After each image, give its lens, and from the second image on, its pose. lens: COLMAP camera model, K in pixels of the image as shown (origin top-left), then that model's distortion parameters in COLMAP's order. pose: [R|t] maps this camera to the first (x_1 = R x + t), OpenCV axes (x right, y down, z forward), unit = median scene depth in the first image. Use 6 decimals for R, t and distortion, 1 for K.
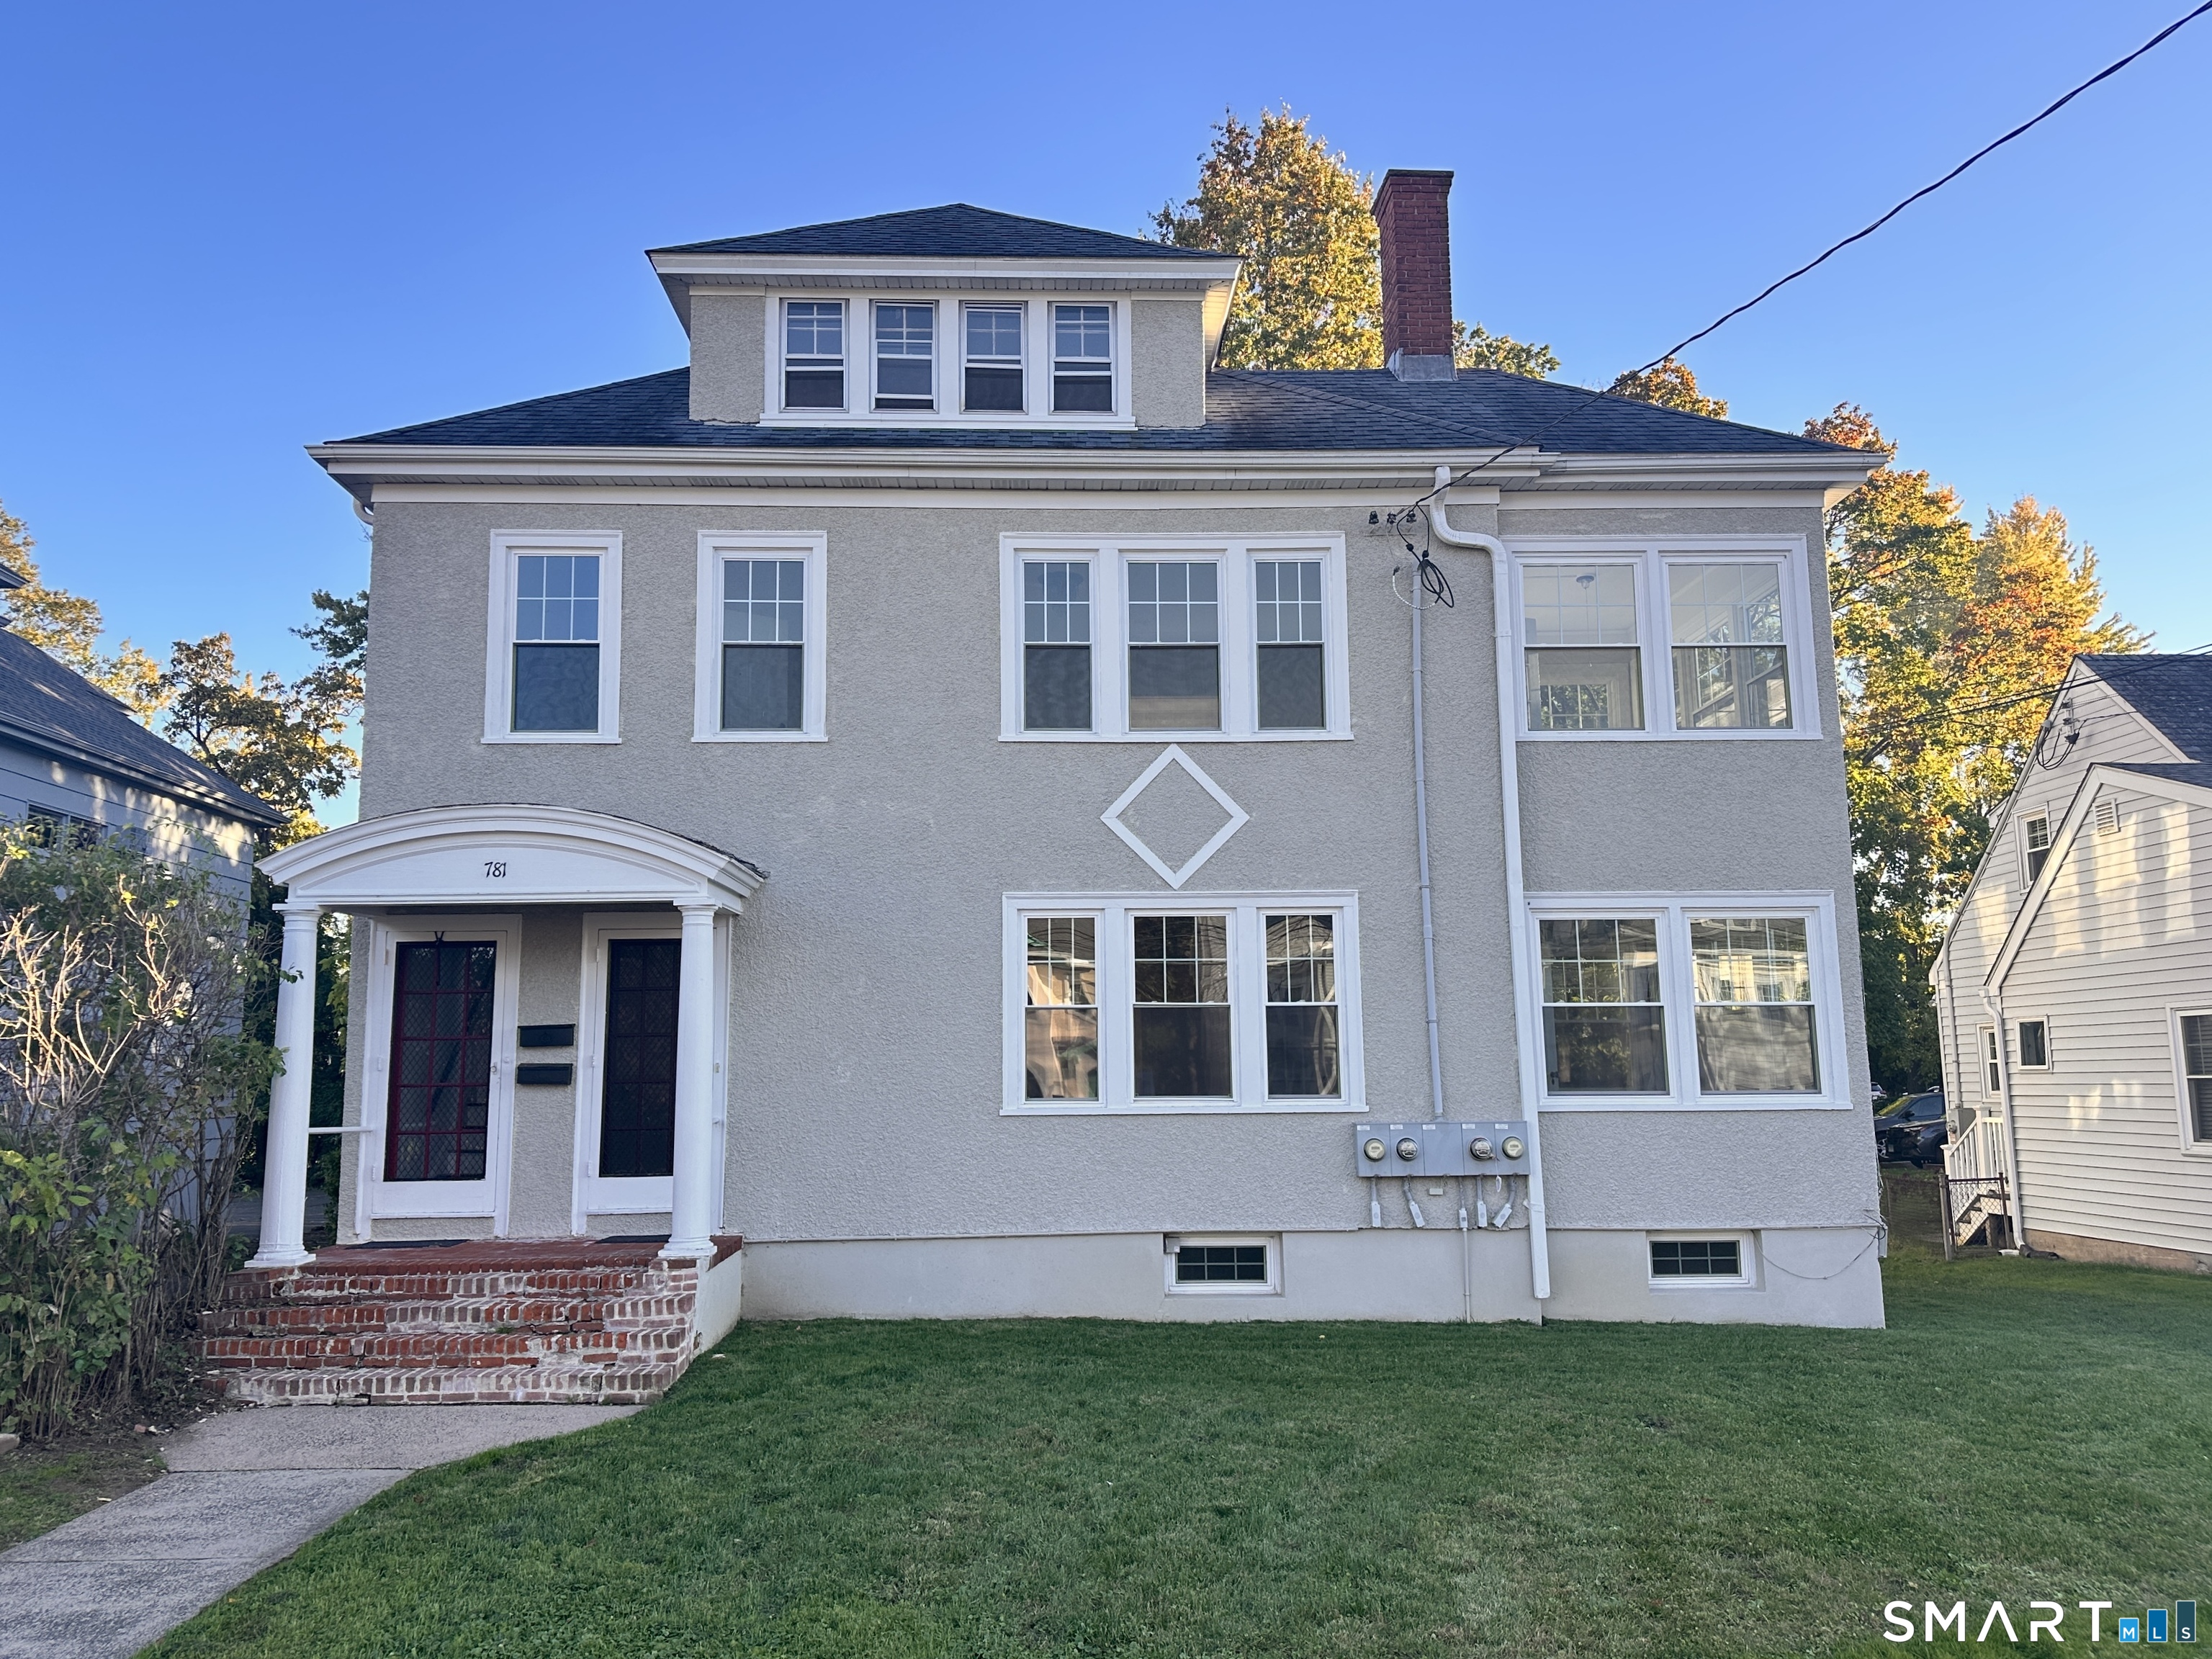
lens RADIAL K [[1696.6, 0, 1106.0], [0, 1696.6, 829.5], [0, 0, 1]] dist [0.196526, -0.435650]
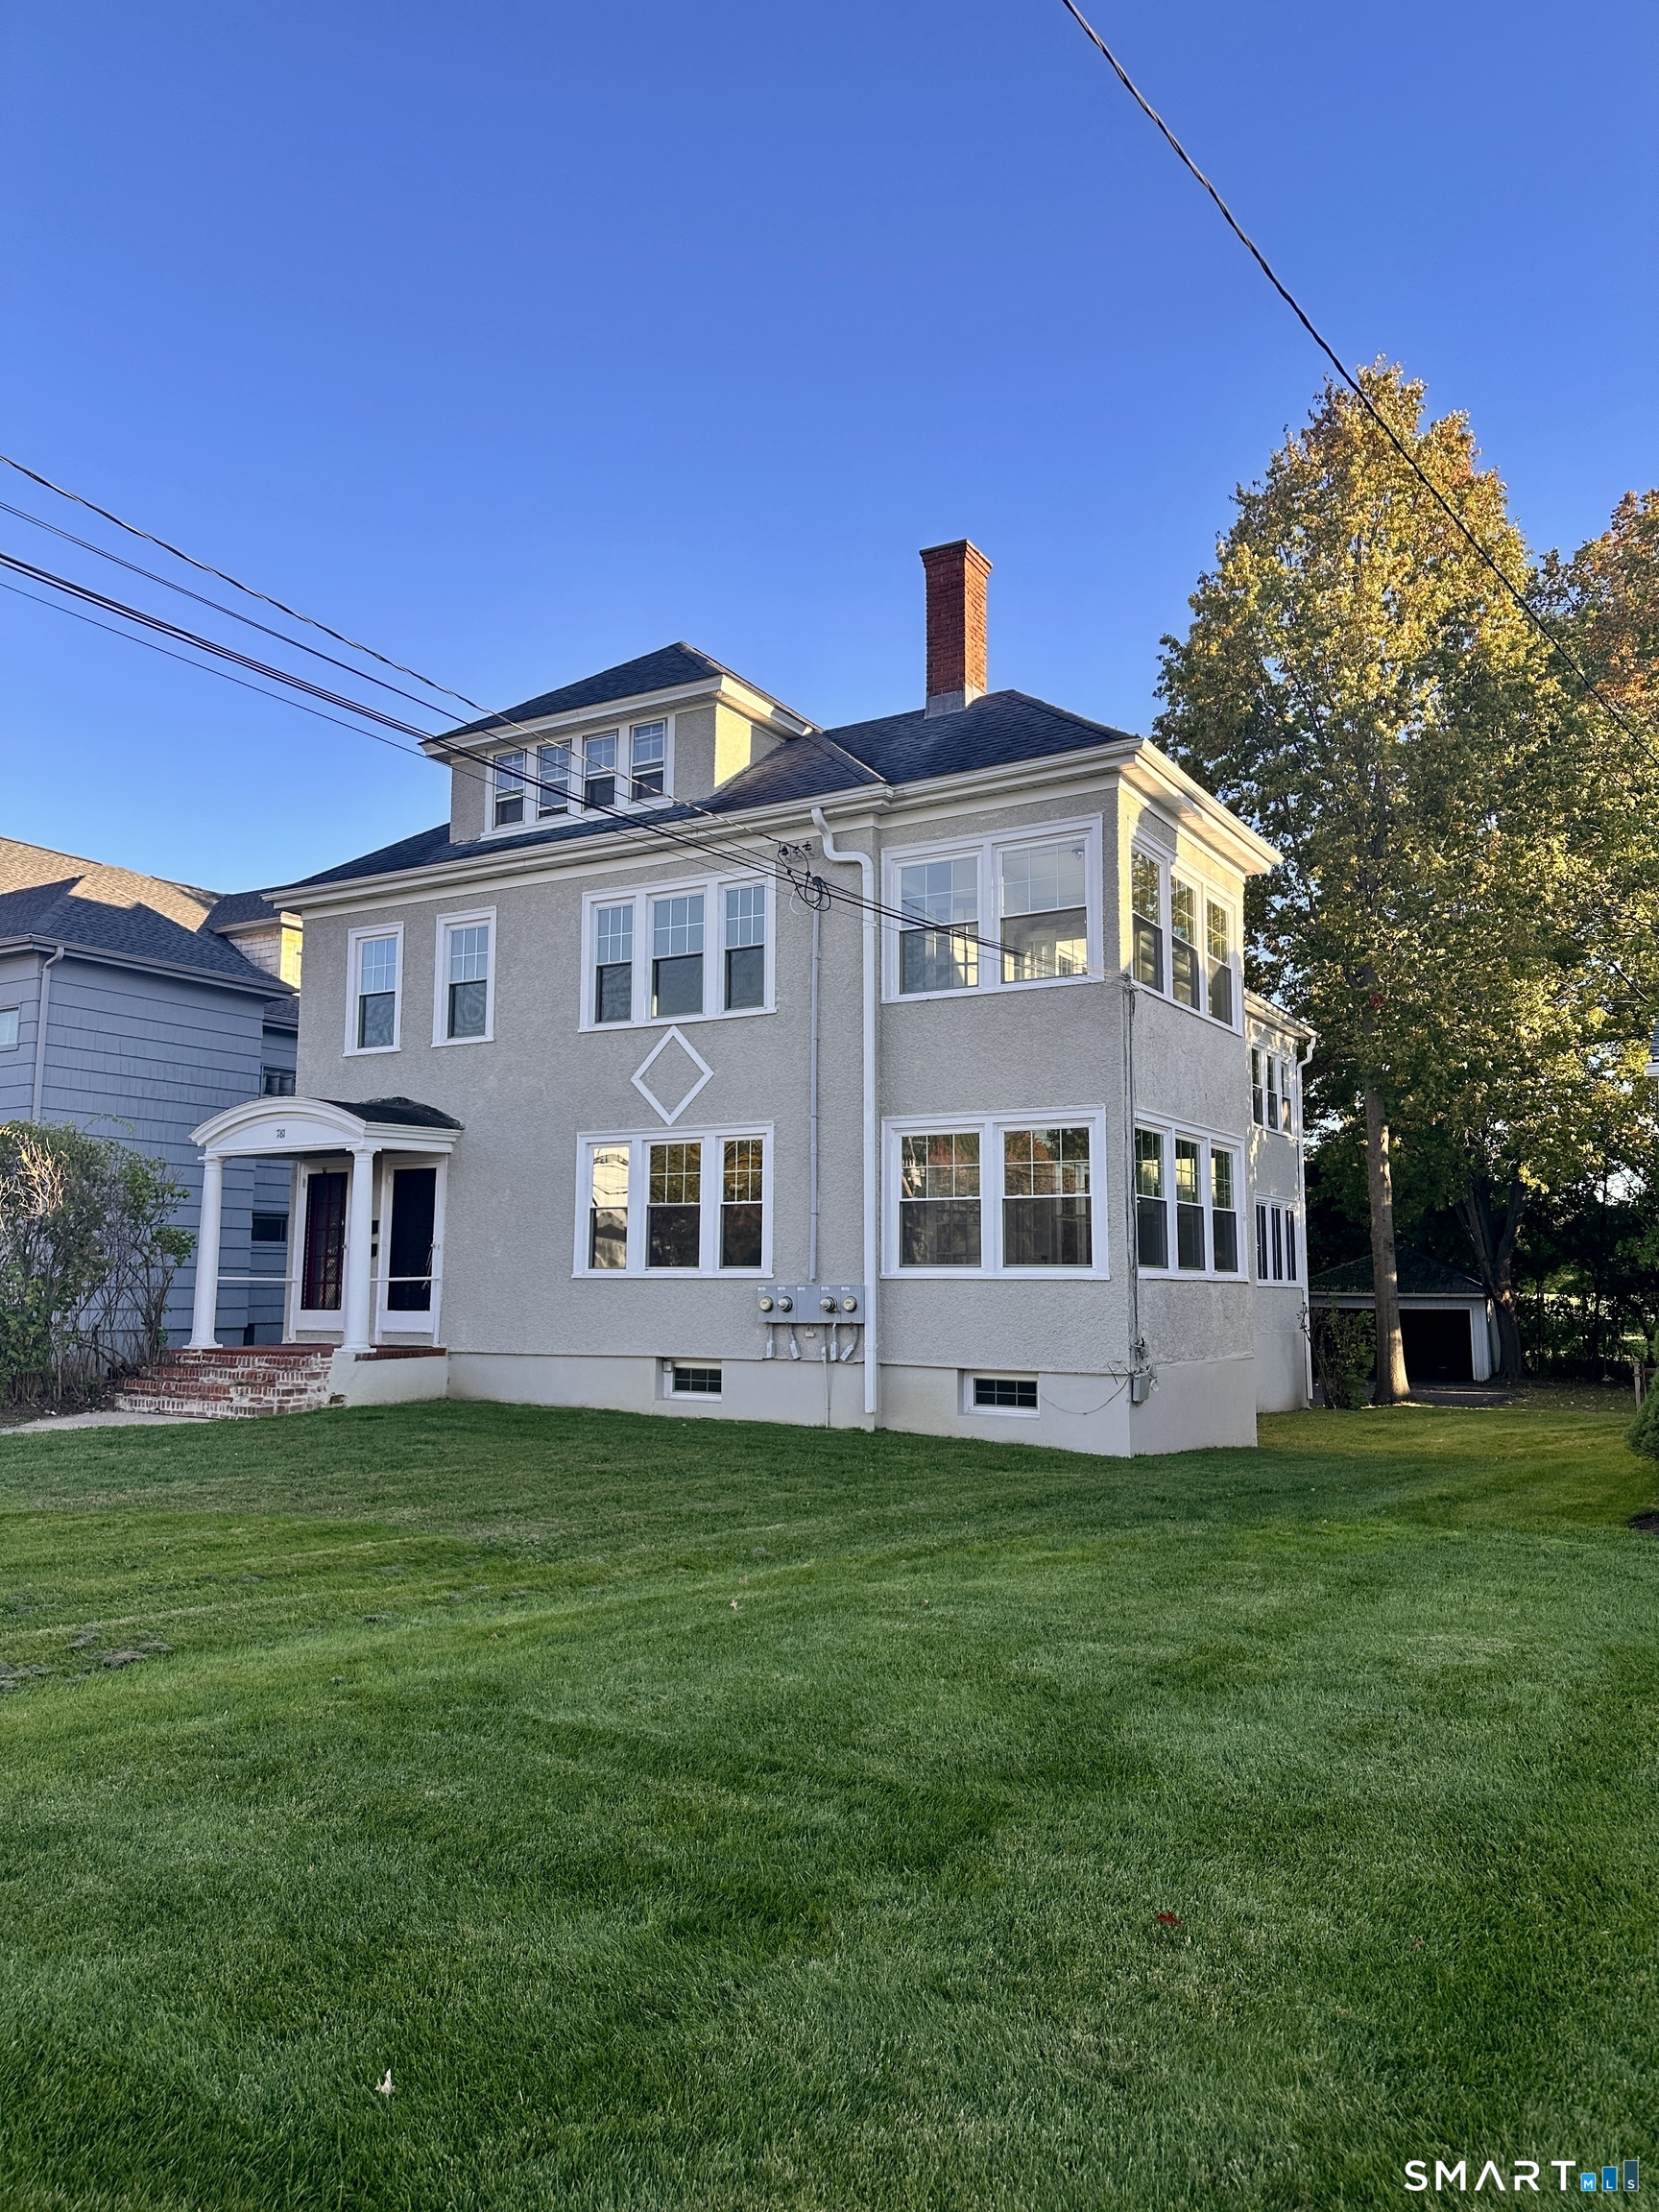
lens RADIAL K [[1492.7, 0, 874.0], [0, 1492.7, 1086.0], [0, 0, 1]] dist [0.164178, -0.258623]
pose [[0.845624, -0.051999, -0.531241, 0.864796], [0.072952, 0.997163, 0.018521, -0.010049], [0.528771, -0.054417, 0.847018, 0.003346]]
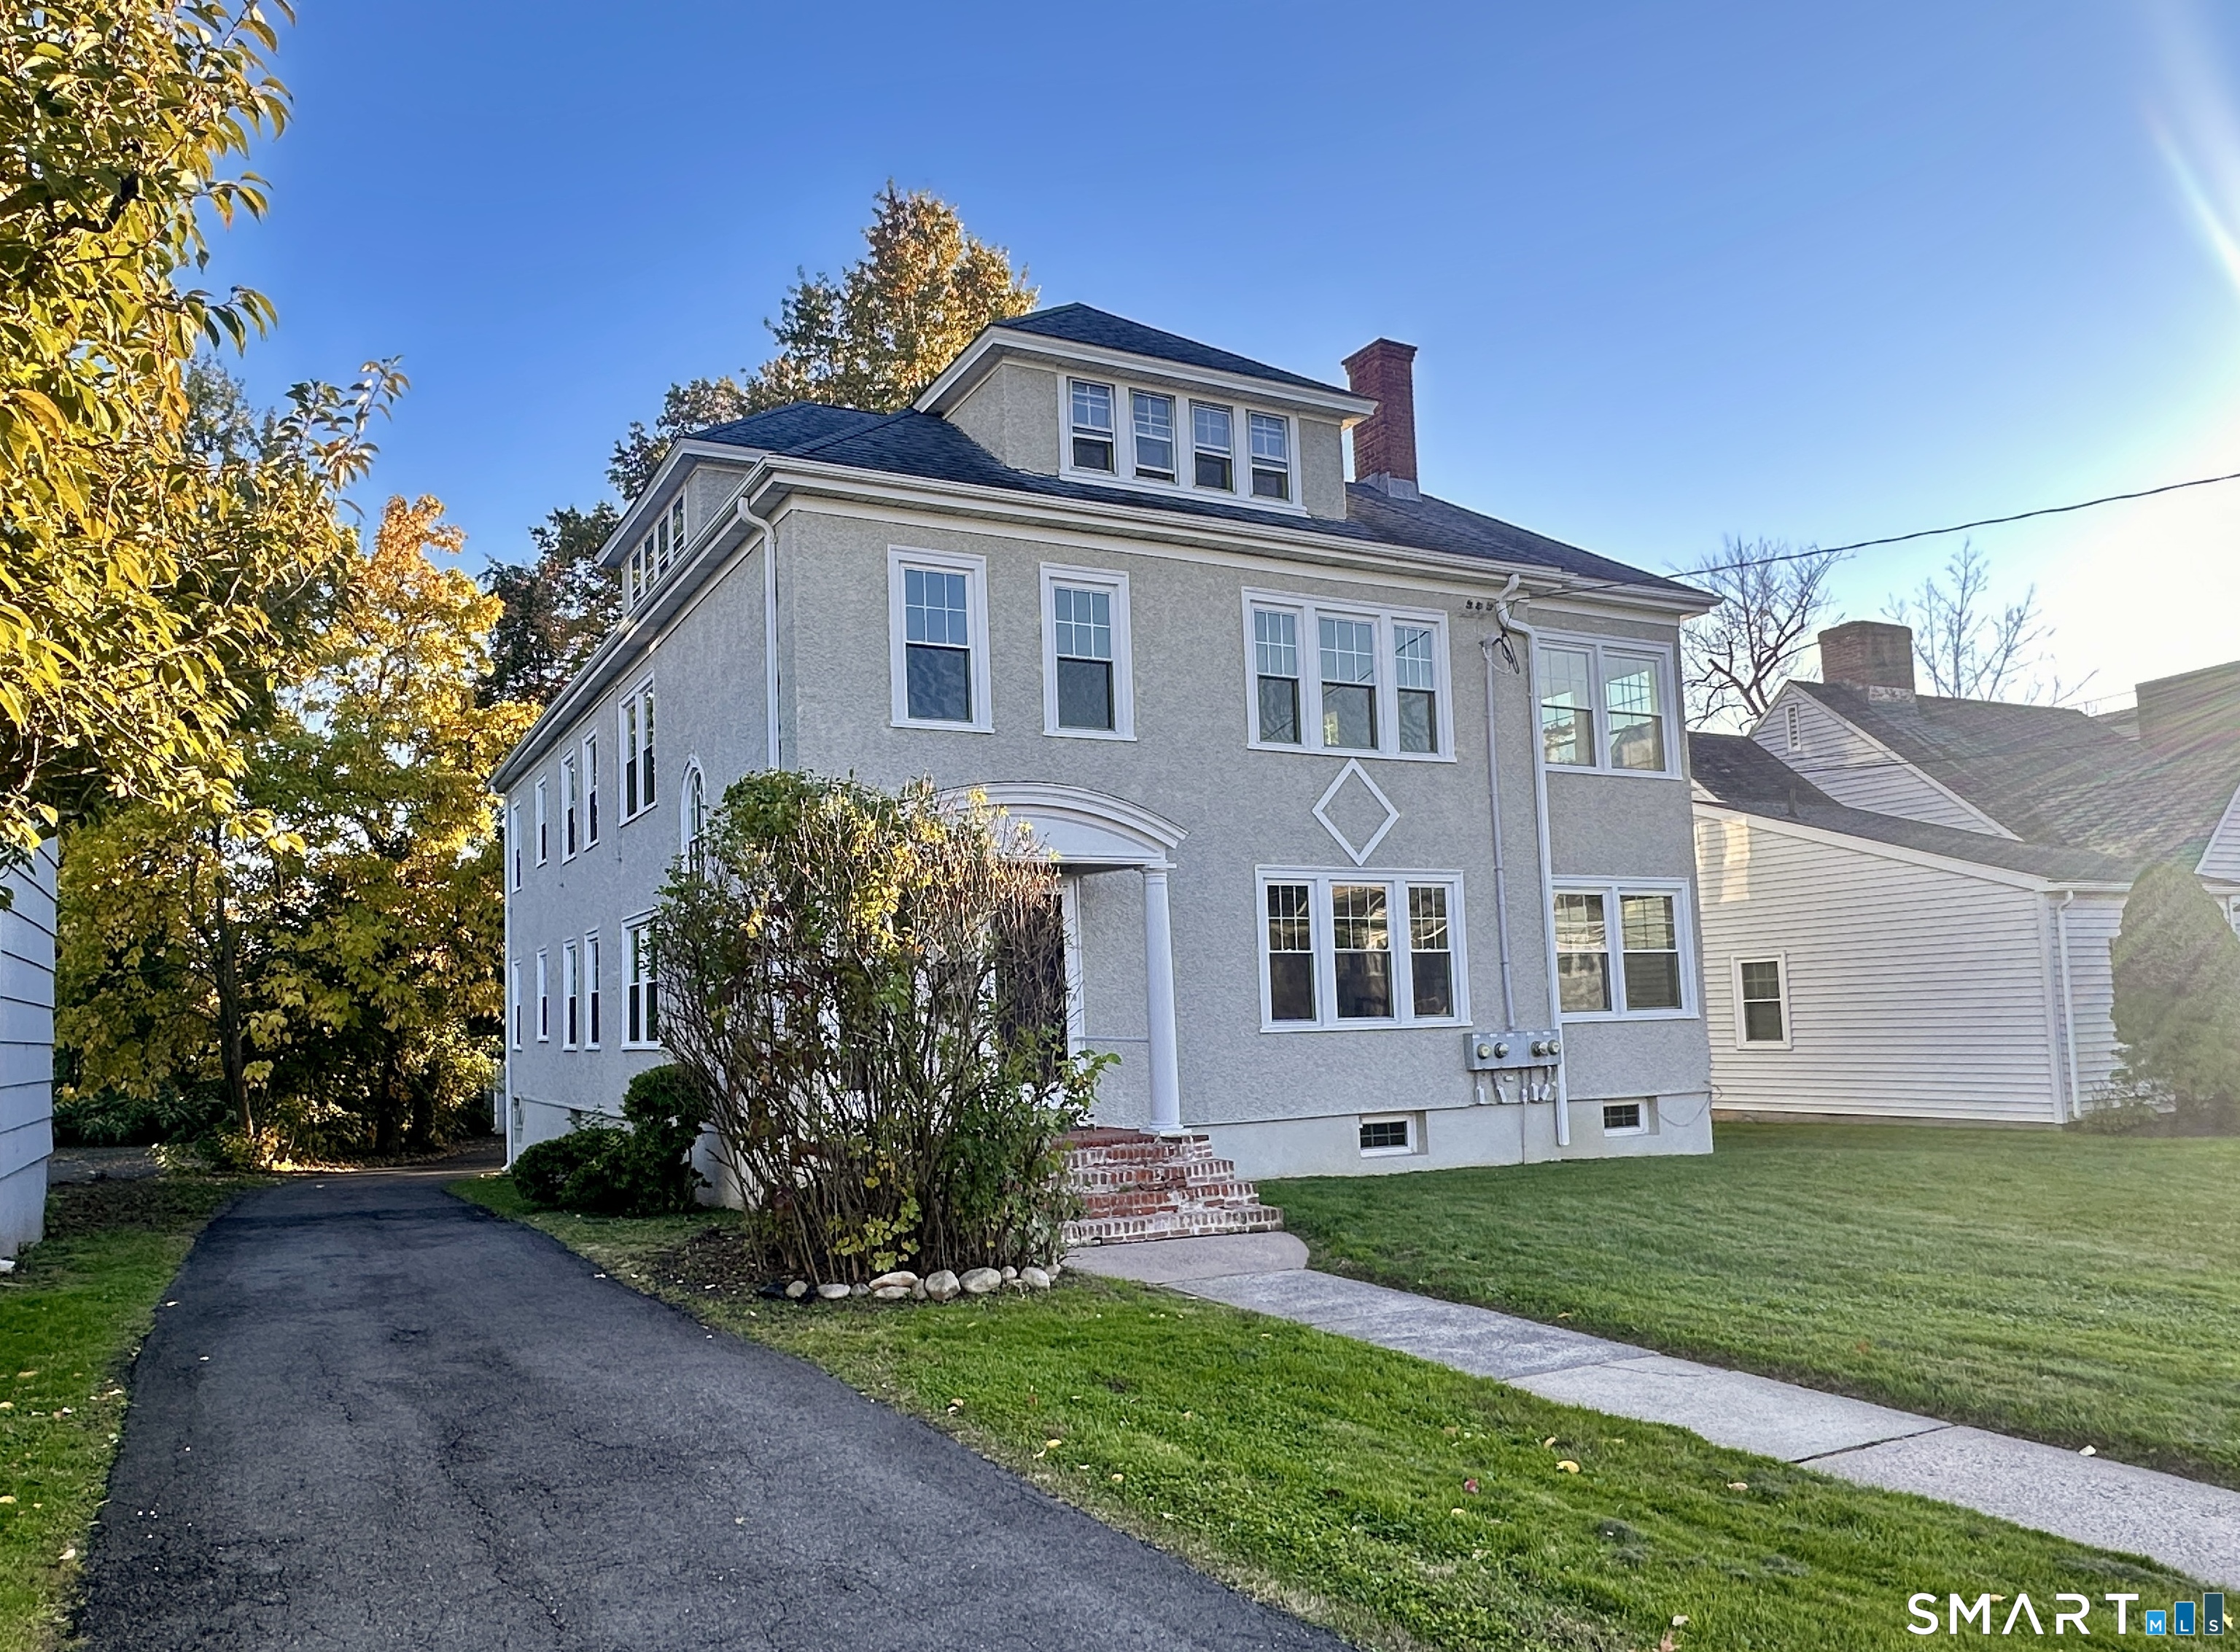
lens RADIAL K [[1585.5, 0, 1038.5], [0, 1585.5, 881.1], [0, 0, 1]] dist [-0.038258, -0.000498]
pose [[0.910126, 0.025440, 0.413549, -0.703795], [-0.047442, 0.997947, 0.043019, 0.004788], [-0.411606, -0.058772, 0.909465, -0.041568]]
